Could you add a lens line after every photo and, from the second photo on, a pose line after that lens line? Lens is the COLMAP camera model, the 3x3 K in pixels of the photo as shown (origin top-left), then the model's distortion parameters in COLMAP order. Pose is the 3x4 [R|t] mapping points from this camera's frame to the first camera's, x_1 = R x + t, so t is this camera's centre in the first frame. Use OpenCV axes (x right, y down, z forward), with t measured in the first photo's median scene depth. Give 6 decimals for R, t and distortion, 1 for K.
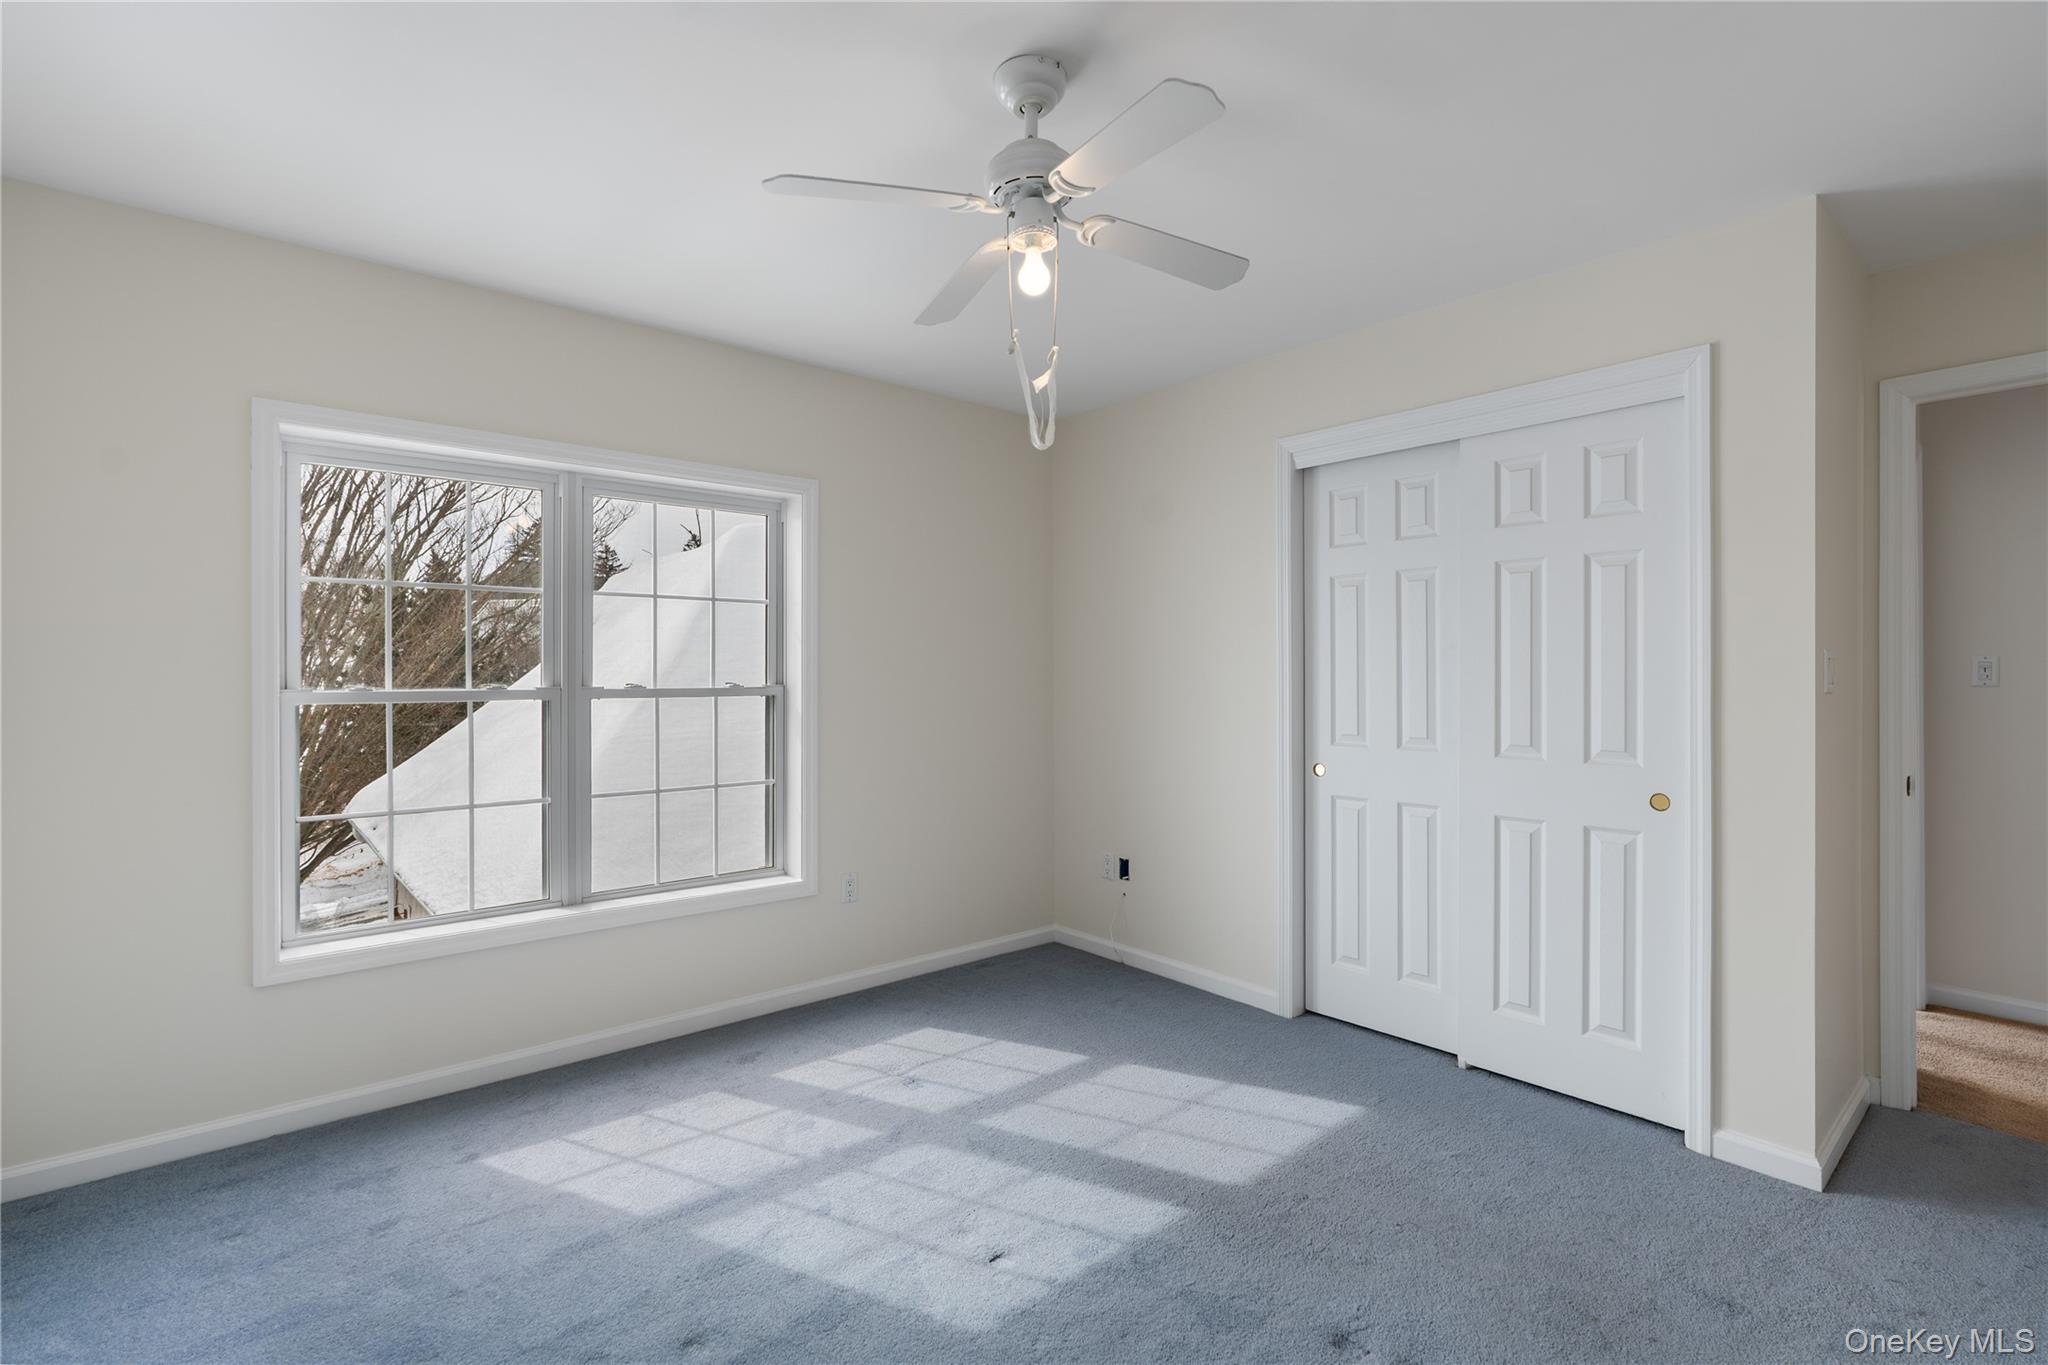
lens RADIAL K [[942.5, 0, 1026.7], [0, 942.5, 675.2], [0, 0, 1]] dist [-0.005373, 0.001509]
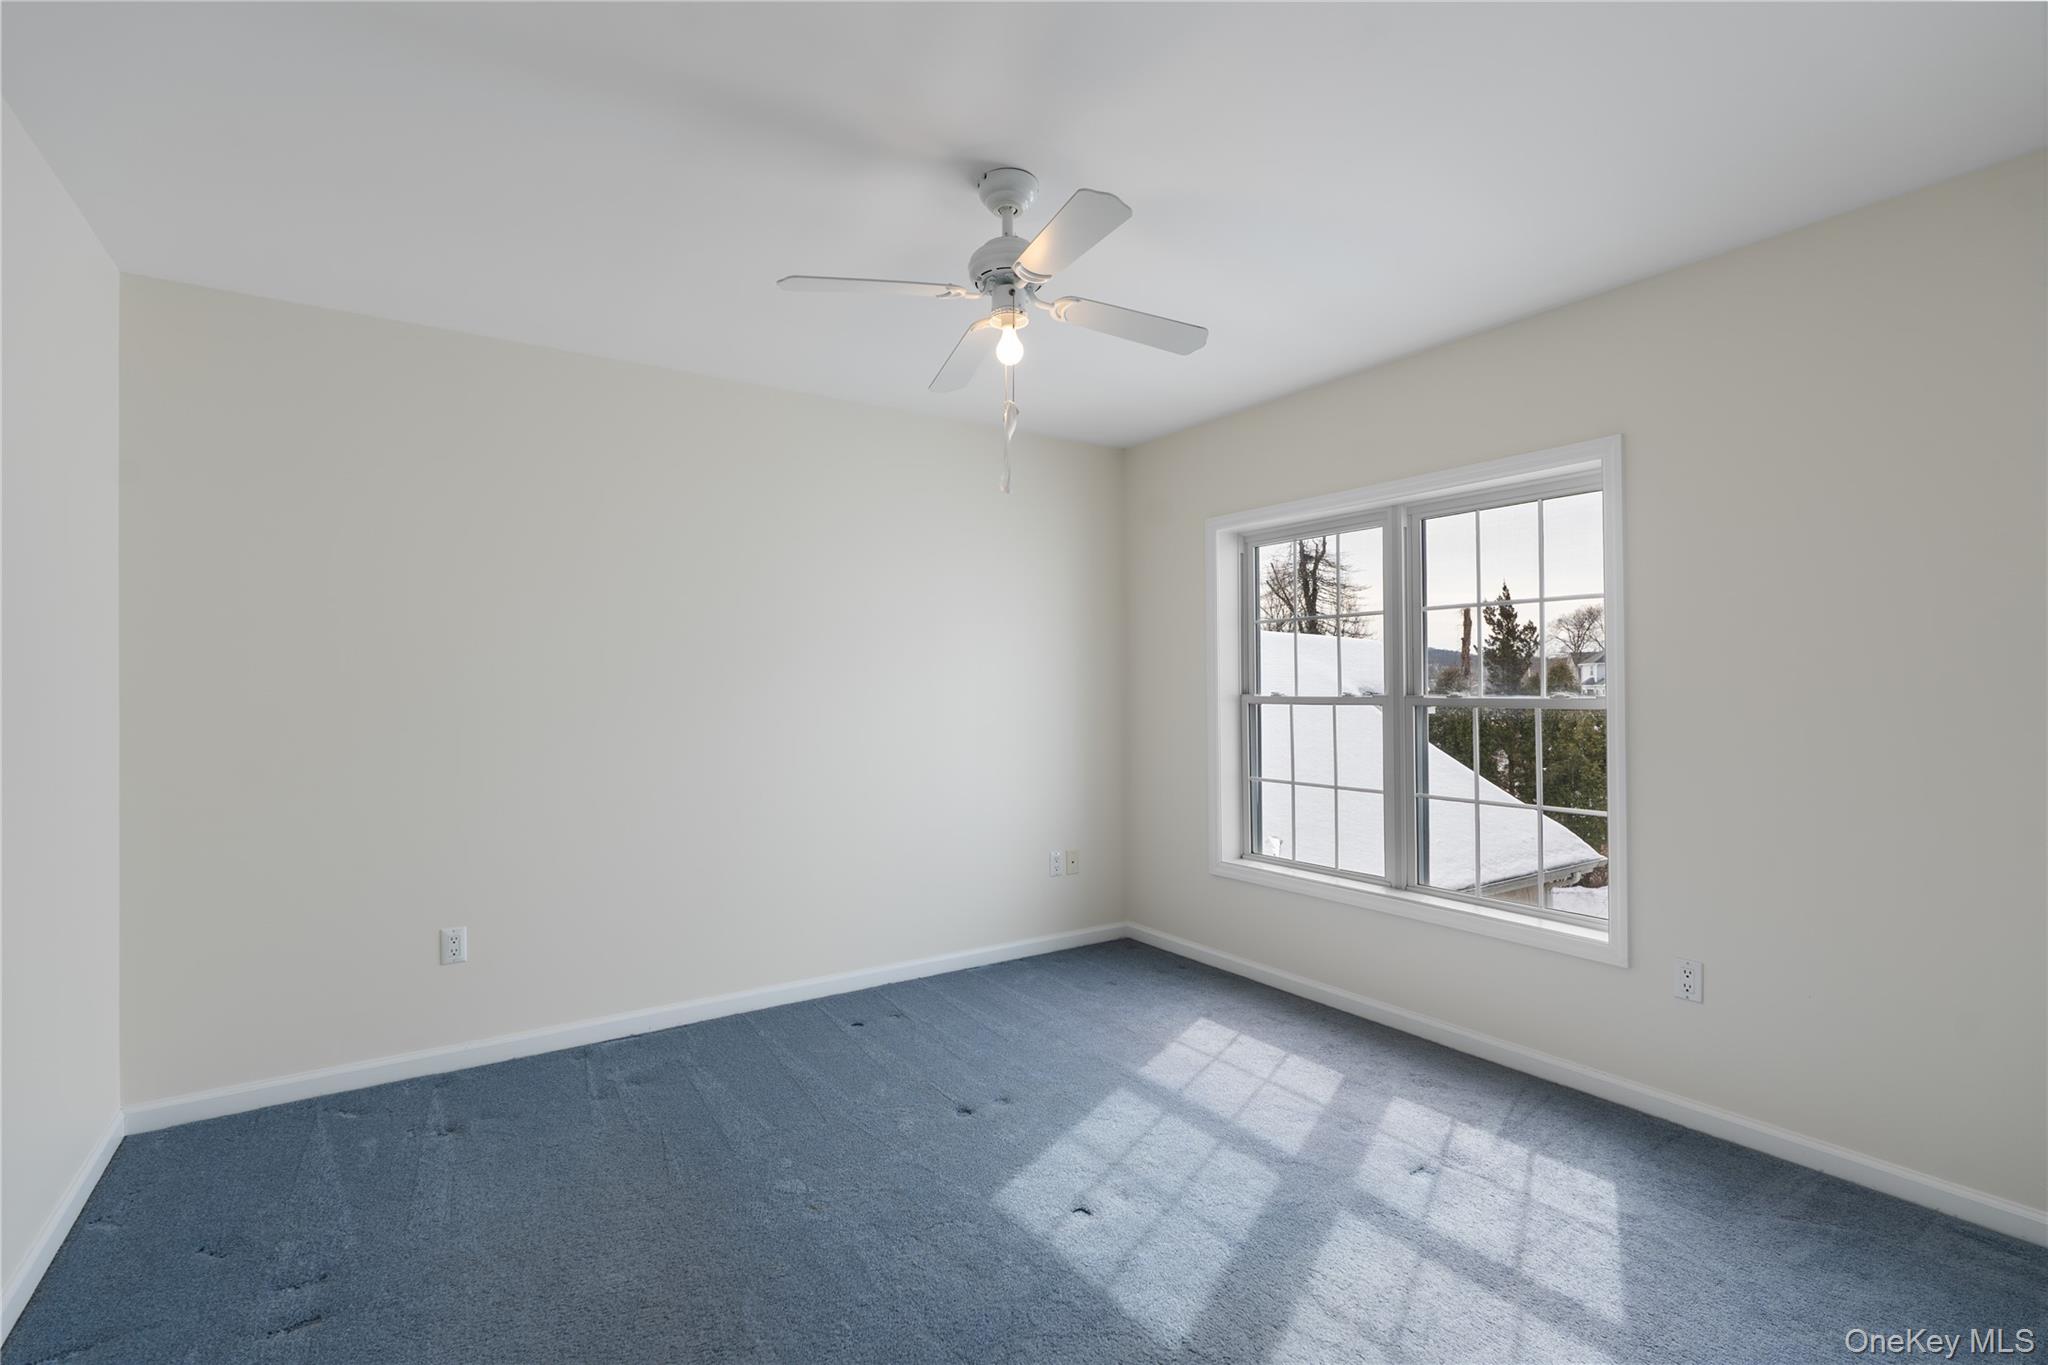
lens RADIAL K [[942.5, 0, 1018.3], [0, 942.5, 682.0], [0, 0, 1]] dist [-0.005373, 0.001509]
pose [[-0.107341, -0.003019, -0.994218, 0.829005], [-0.002209, 0.999994, -0.002798, 0.000129], [0.994220, 0.001896, -0.107347, 0.801405]]
